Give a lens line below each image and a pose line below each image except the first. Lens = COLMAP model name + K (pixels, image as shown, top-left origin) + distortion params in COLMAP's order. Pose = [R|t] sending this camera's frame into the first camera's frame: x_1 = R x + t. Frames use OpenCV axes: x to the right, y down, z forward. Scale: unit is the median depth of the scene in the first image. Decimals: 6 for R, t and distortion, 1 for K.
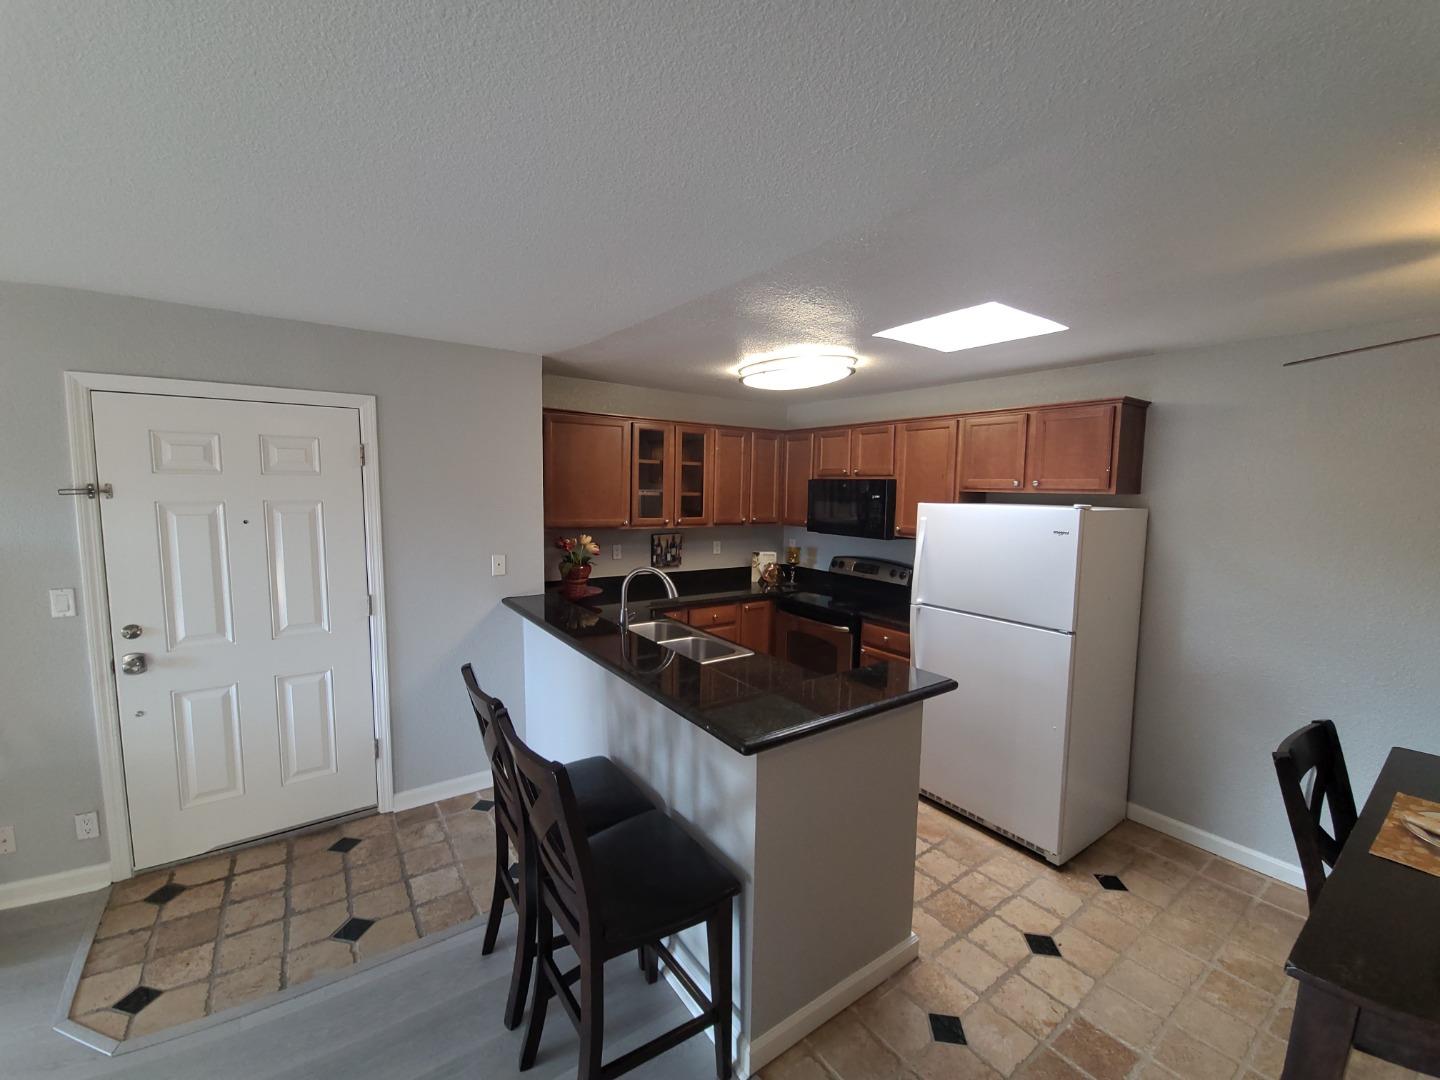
lens RADIAL K [[586.6, 0, 720.9], [0, 586.6, 536.1], [0, 0, 1]] dist [0.005838, -0.005980]
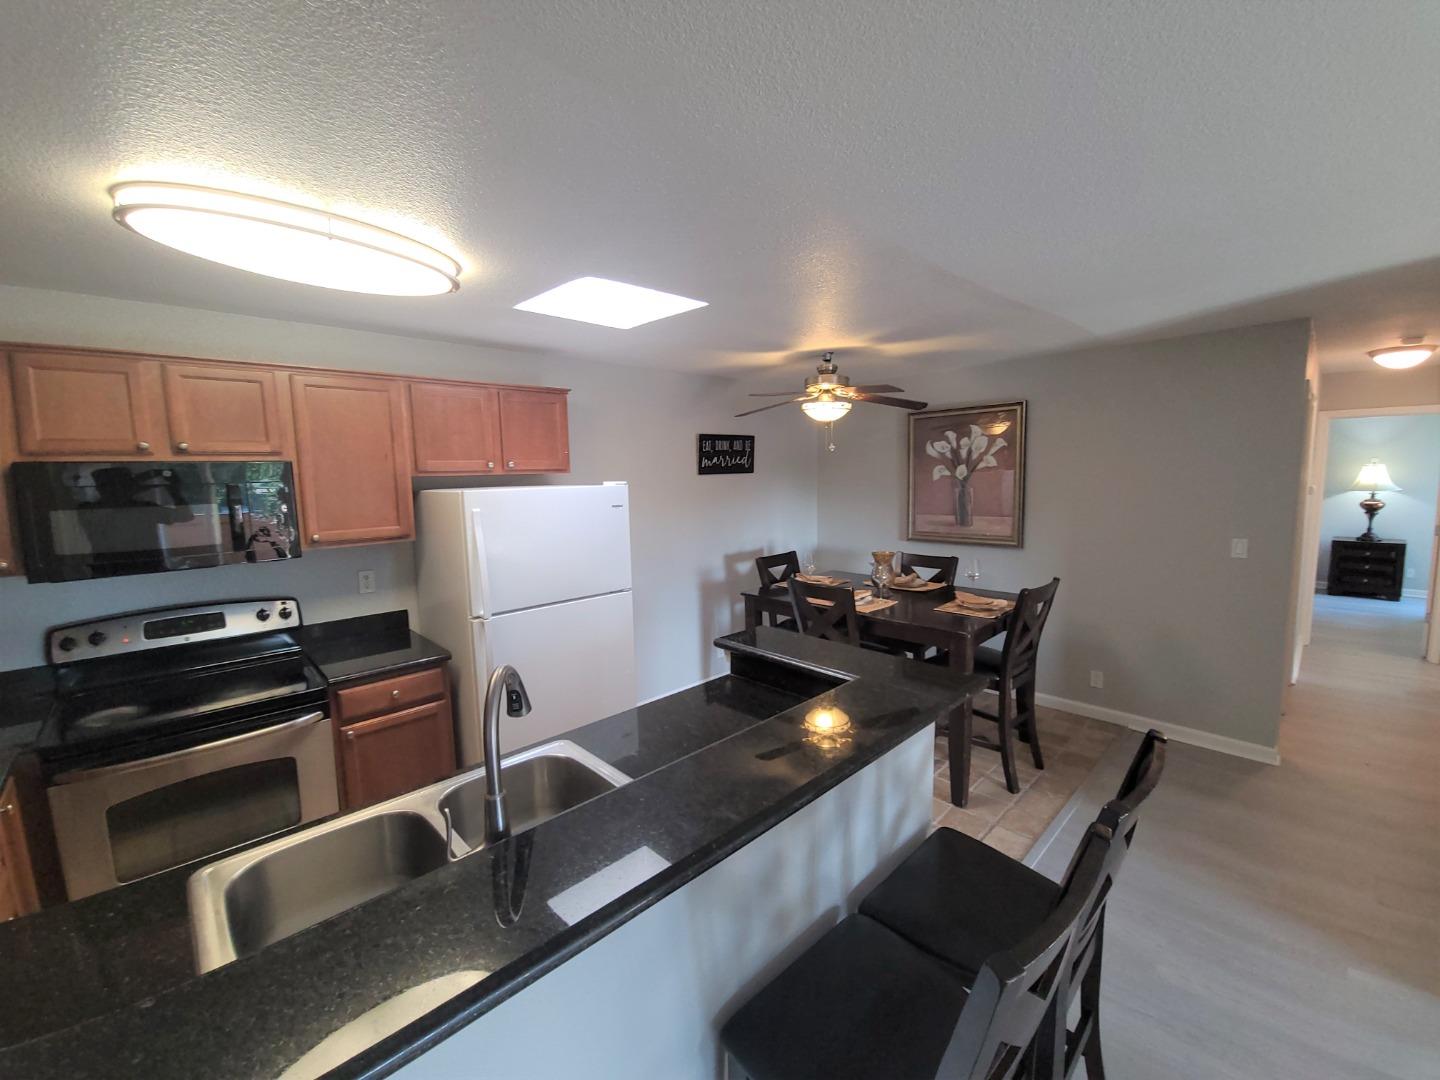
lens RADIAL K [[586.6, 0, 716.7], [0, 586.6, 544.7], [0, 0, 1]] dist [0.005838, -0.005980]
pose [[-0.145582, -0.140509, 0.979318, -0.510695], [0.099638, 0.982749, 0.155813, -0.079975], [-0.984316, 0.120260, -0.129071, 0.837453]]
